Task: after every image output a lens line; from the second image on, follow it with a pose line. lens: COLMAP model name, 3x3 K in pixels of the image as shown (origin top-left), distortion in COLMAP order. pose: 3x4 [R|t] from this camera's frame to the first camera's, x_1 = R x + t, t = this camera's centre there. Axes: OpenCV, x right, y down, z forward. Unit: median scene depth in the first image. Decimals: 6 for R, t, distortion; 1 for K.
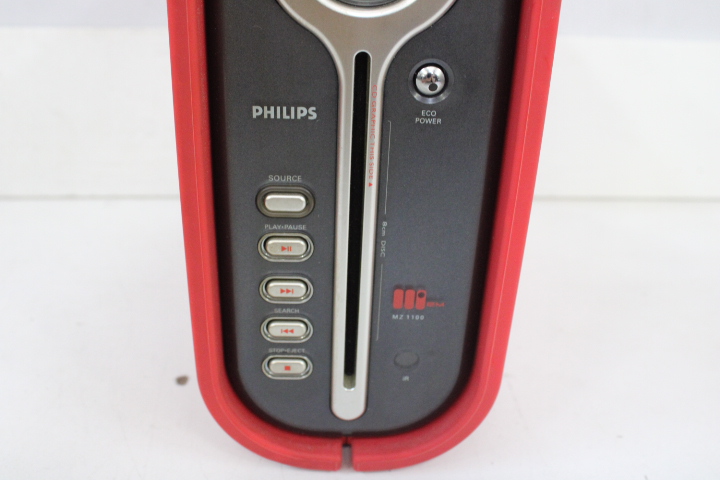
lens RADIAL K [[725.9, 0, 360.0], [0, 725.9, 240.0], [0, 0, 1]] dist [-0.099236, -0.001494]
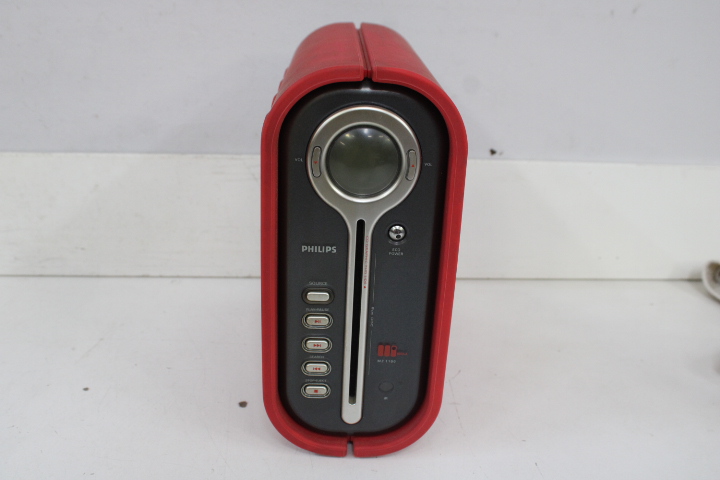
lens RADIAL K [[725.9, 0, 360.0], [0, 725.9, 240.0], [0, 0, 1]] dist [-0.099236, -0.001494]
pose [[0.999974, 0.005594, 0.004614, -0.006568], [-0.005178, 0.996304, -0.085739, -0.033966], [-0.005077, 0.085713, 0.996307, -0.758704]]
